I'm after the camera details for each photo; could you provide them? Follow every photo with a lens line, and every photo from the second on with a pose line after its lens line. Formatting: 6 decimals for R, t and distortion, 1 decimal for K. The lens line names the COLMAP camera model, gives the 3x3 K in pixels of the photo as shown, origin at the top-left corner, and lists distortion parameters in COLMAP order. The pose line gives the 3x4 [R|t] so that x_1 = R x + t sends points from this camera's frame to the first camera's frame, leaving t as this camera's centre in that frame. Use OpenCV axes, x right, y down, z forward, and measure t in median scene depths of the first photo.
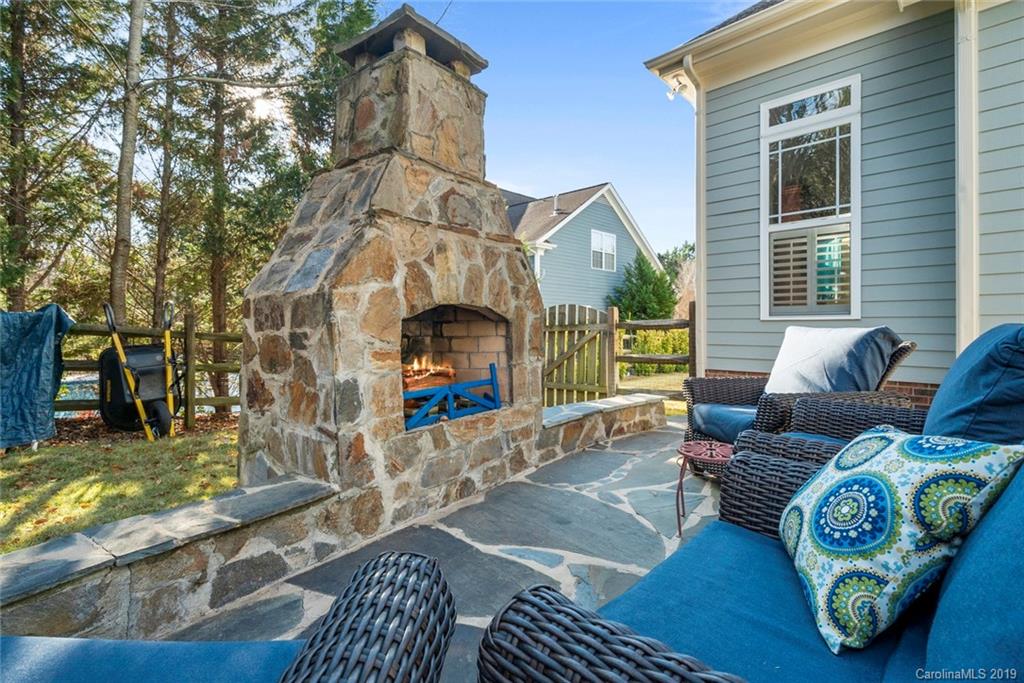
lens RADIAL K [[466.0, 0, 510.7], [0, 466.0, 332.9], [0, 0, 1]] dist [0.002161, 0.000184]
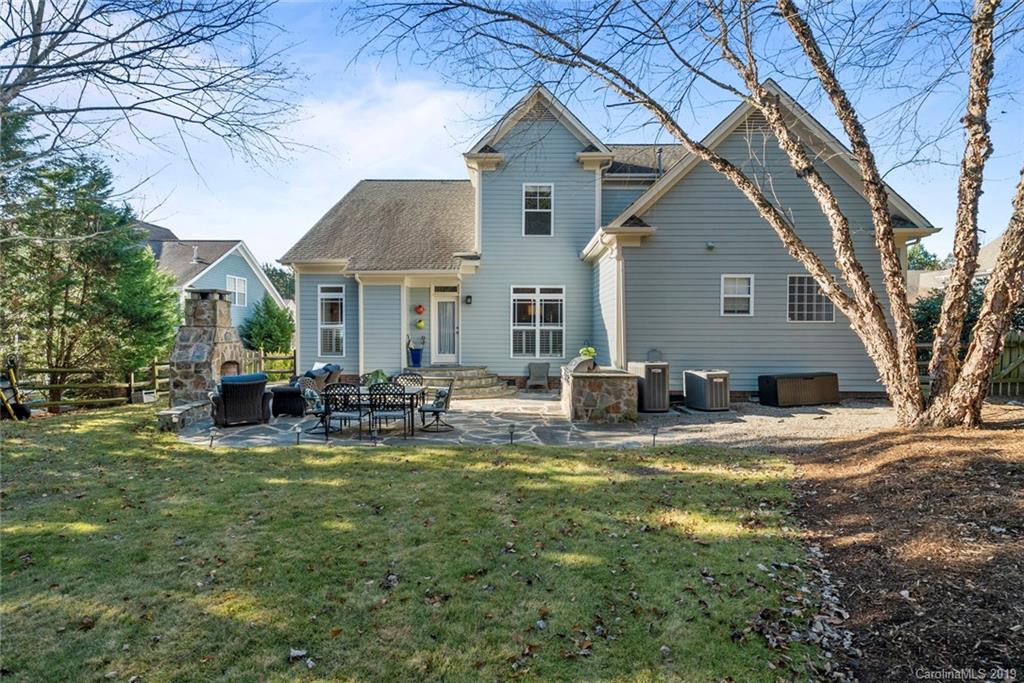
lens RADIAL K [[466.0, 0, 512.0], [0, 466.0, 340.5], [0, 0, 1]] dist [0.002161, 0.000184]
pose [[0.720440, -0.002431, 0.693513, -1.053141], [0.005567, 0.999982, -0.002278, -0.196658], [-0.693494, 0.005502, 0.720441, -3.320489]]
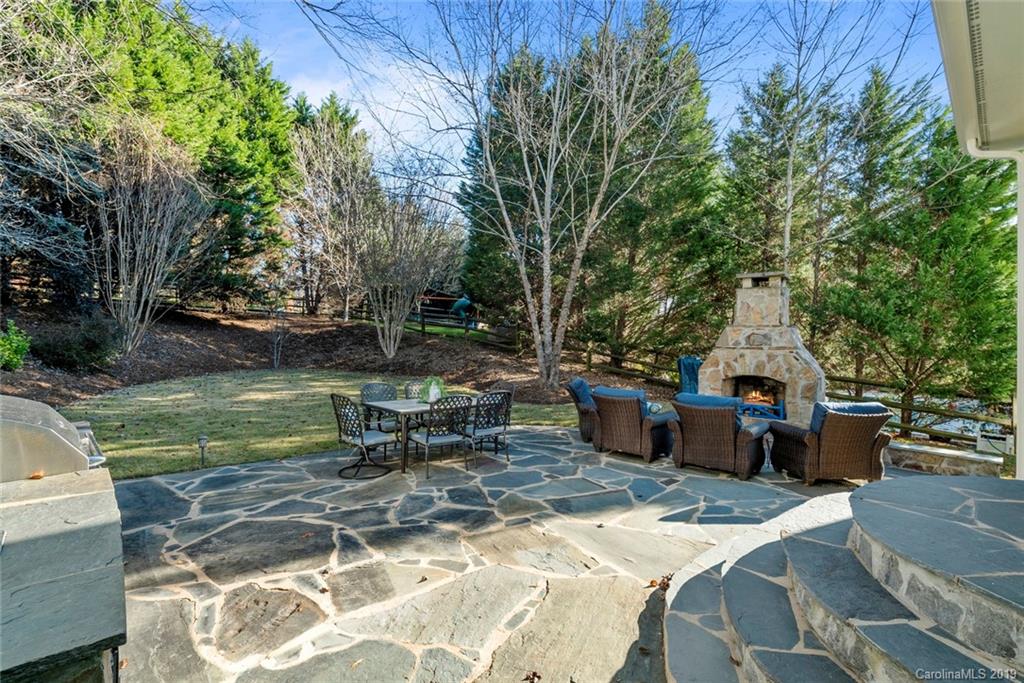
lens RADIAL K [[466.0, 0, 511.4], [0, 466.0, 337.9], [0, 0, 1]] dist [0.002161, 0.000184]
pose [[-0.024784, 0.023631, -0.999413, 2.460315], [-0.011514, 0.999648, 0.023922, -0.304692], [0.999627, 0.012100, -0.024503, -0.326515]]
